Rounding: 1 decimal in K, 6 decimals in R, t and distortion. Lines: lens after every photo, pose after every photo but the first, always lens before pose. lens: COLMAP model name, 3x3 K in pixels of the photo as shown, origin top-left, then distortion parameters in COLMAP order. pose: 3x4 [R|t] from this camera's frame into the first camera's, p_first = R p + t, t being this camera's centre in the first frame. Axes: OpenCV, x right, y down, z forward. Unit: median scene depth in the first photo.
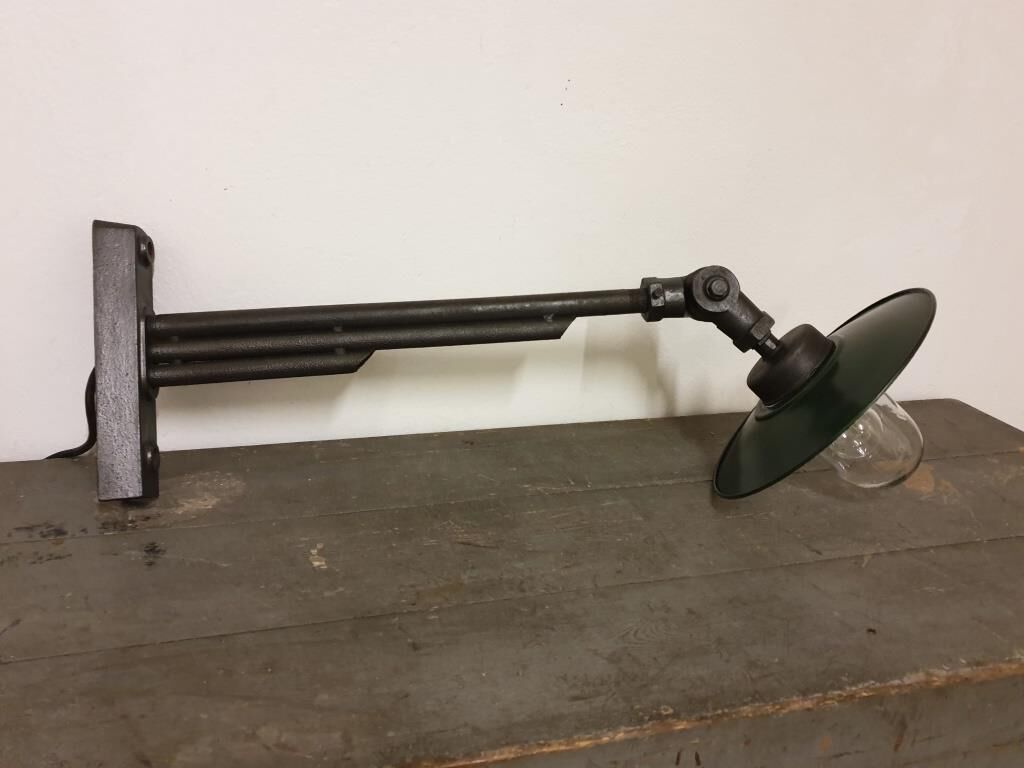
lens RADIAL K [[856.2, 0, 514.9], [0, 856.2, 380.5], [0, 0, 1]] dist [0.029729, 0.005915]
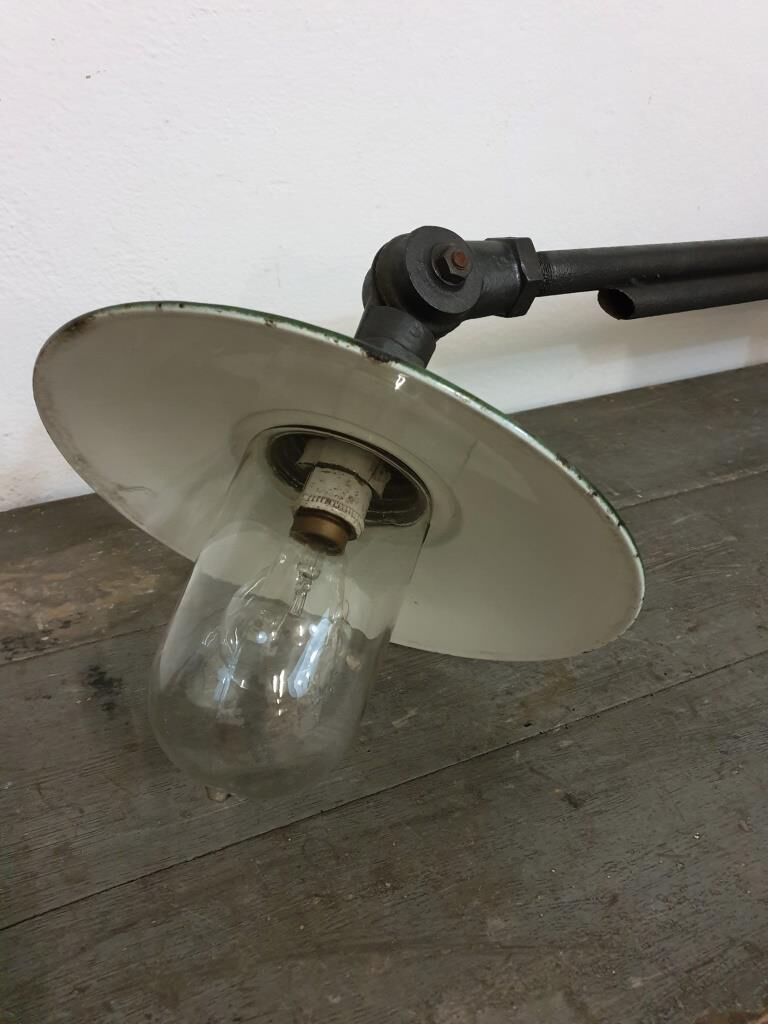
lens RADIAL K [[856.2, 0, 362.7], [0, 856.2, 517.2], [0, 0, 1]] dist [0.029729, 0.005915]
pose [[0.987792, -0.102016, 0.117728, -0.319337], [0.071526, 0.968380, 0.239007, -0.071657], [-0.138388, -0.227668, 0.963855, 0.411703]]
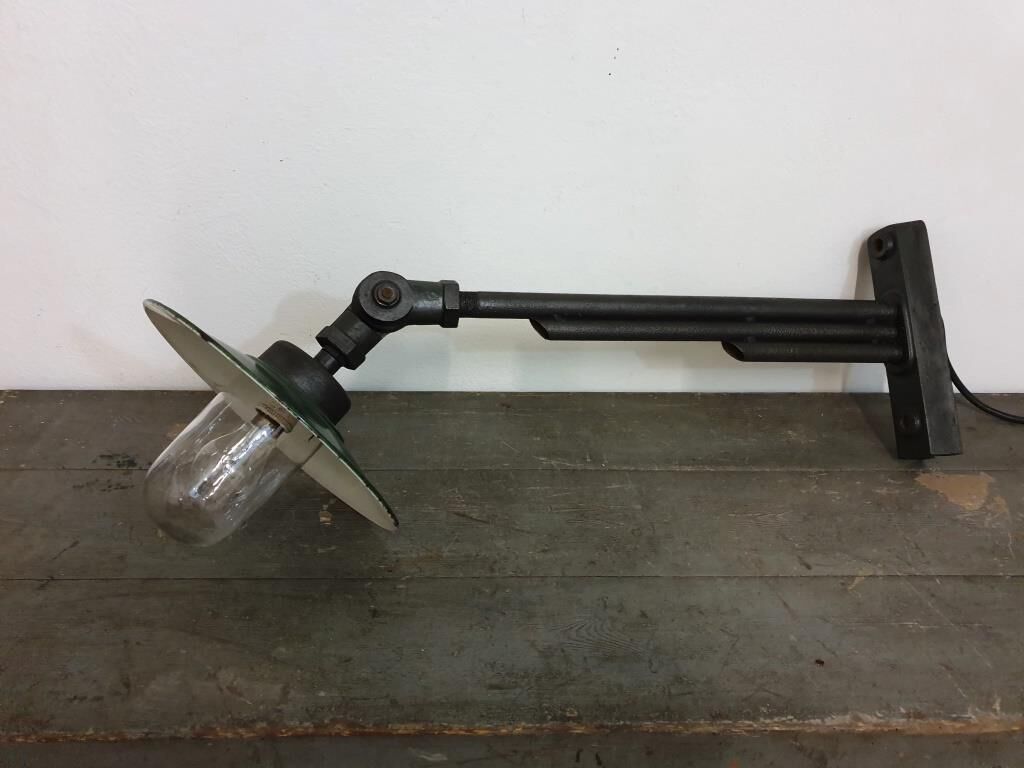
lens RADIAL K [[856.2, 0, 516.7], [0, 856.2, 384.5], [0, 0, 1]] dist [0.029729, 0.005915]
pose [[0.968523, 0.092929, -0.230926, 0.283449], [-0.058726, 0.986816, 0.150813, -0.159946], [0.241897, -0.132505, 0.961212, 0.002760]]
